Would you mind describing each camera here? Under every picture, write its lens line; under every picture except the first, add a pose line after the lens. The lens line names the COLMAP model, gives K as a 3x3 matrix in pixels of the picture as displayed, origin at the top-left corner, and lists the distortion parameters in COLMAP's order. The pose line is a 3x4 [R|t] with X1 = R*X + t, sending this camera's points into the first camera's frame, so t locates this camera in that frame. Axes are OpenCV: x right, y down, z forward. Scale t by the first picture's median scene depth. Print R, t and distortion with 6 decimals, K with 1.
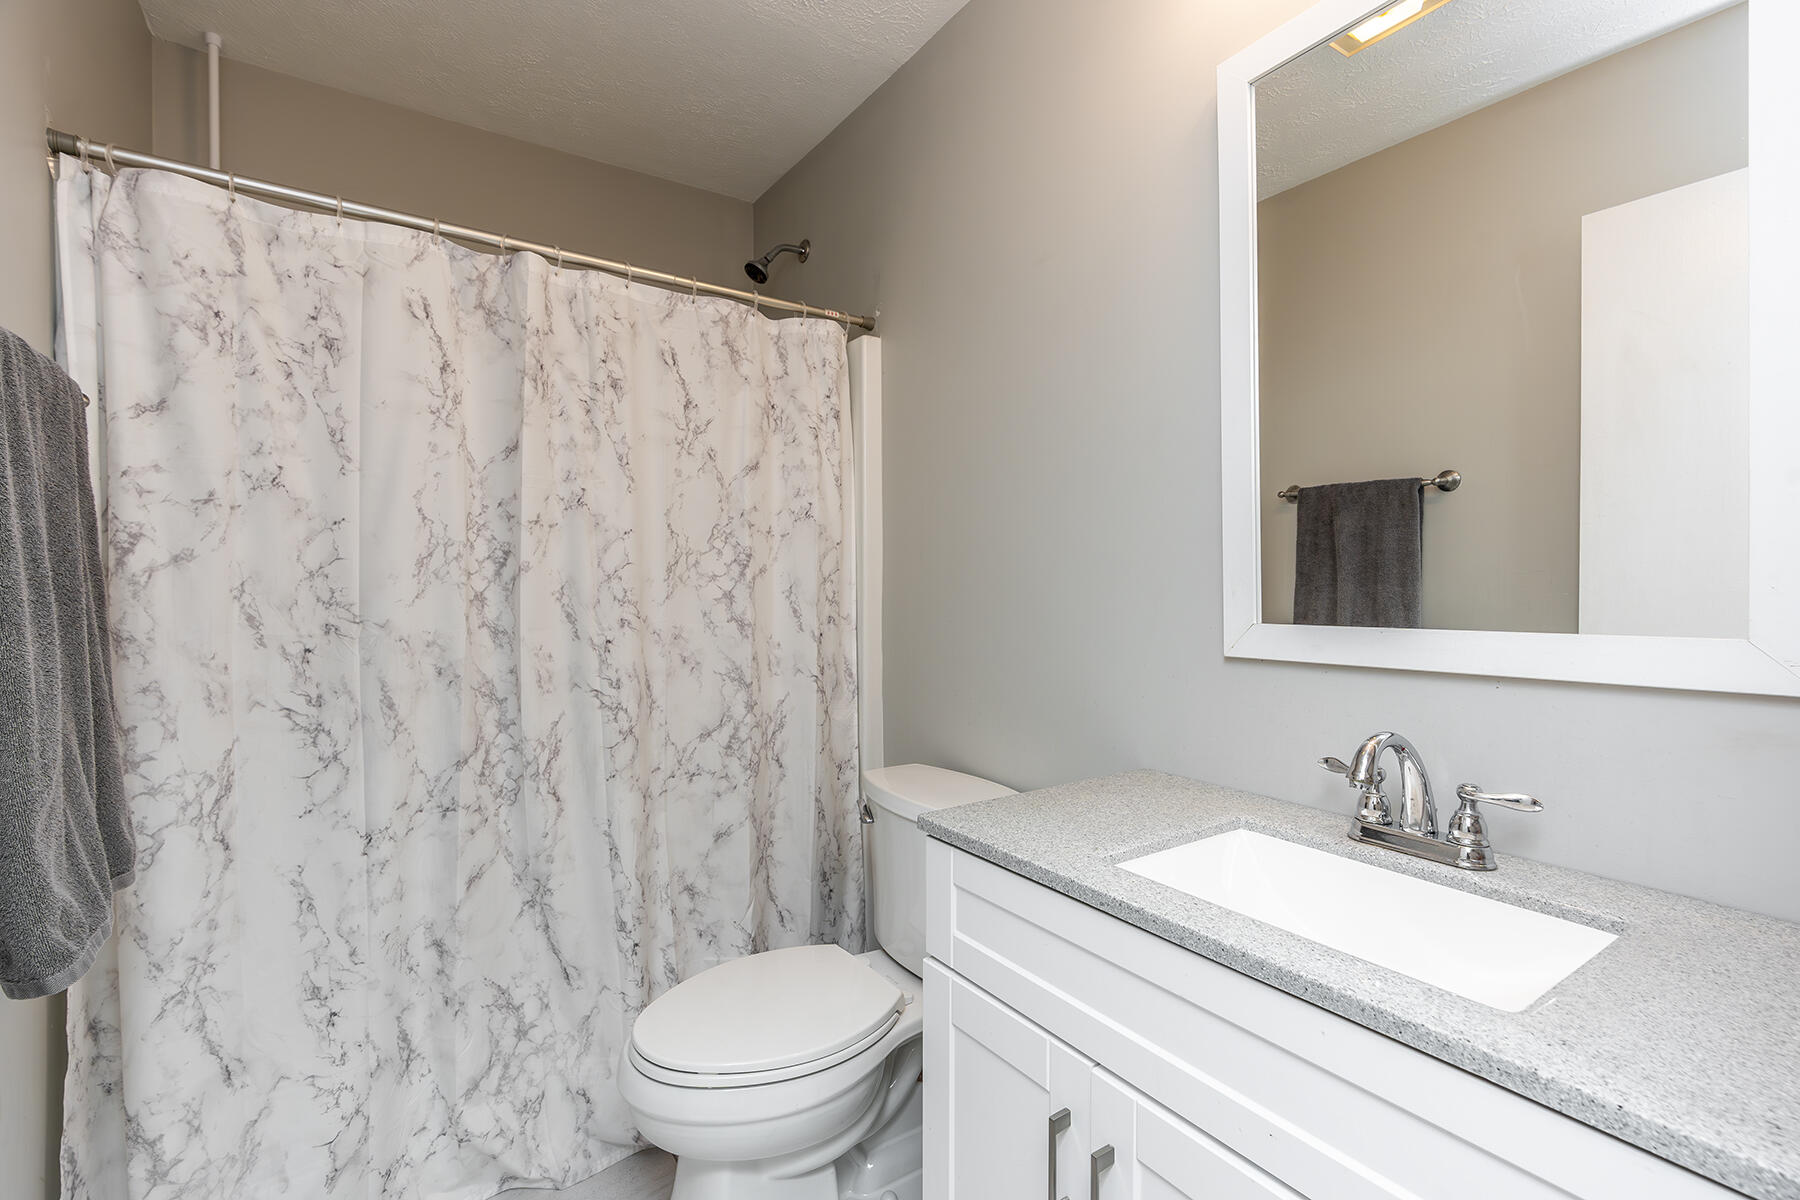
lens RADIAL K [[825.0, 0, 900.9], [0, 825.0, 594.4], [0, 0, 1]] dist [-0.008534, 0.002023]
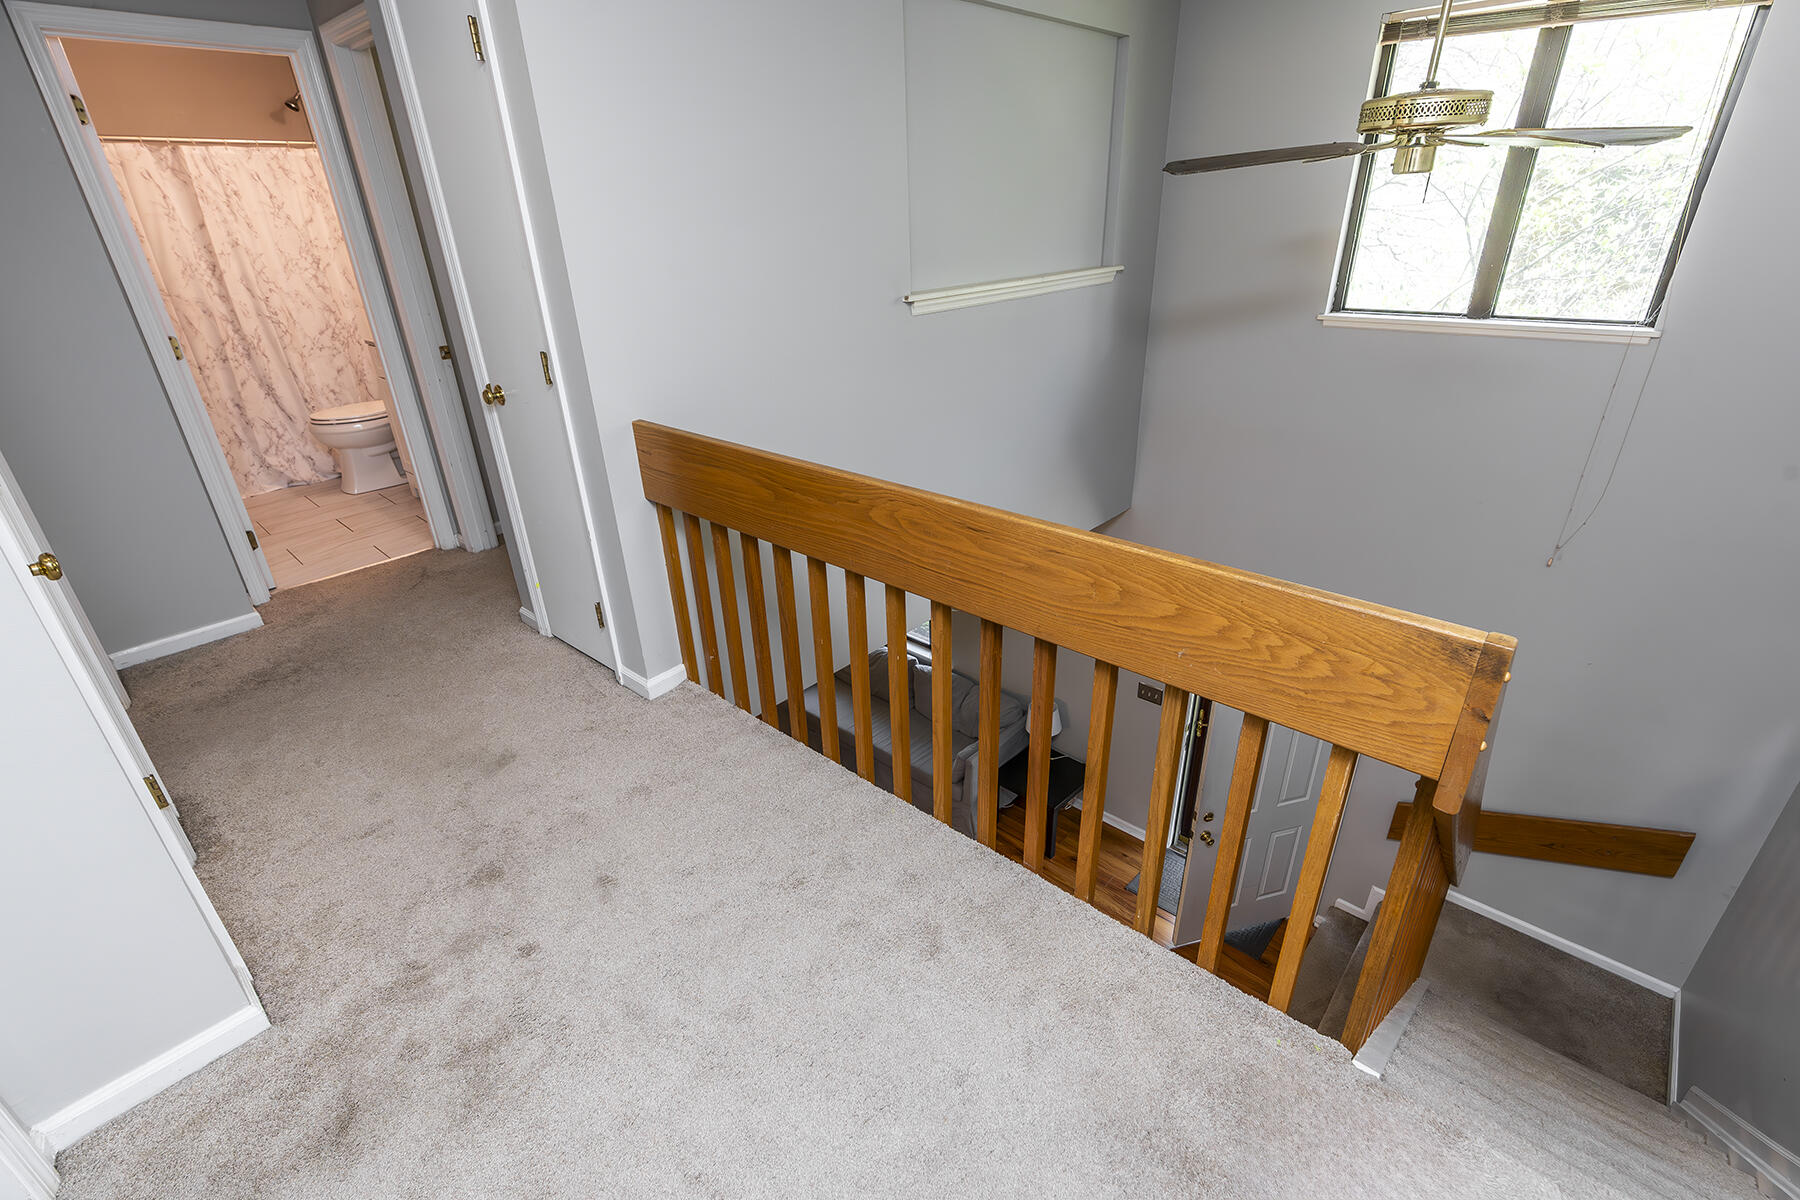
lens RADIAL K [[825.0, 0, 906.0], [0, 825.0, 603.1], [0, 0, 1]] dist [-0.008534, 0.002023]
pose [[0.966923, -0.124136, 0.222823, 0.973477], [0.015052, 0.899828, 0.435984, -0.188598], [-0.254624, -0.418209, 0.871933, -2.366239]]
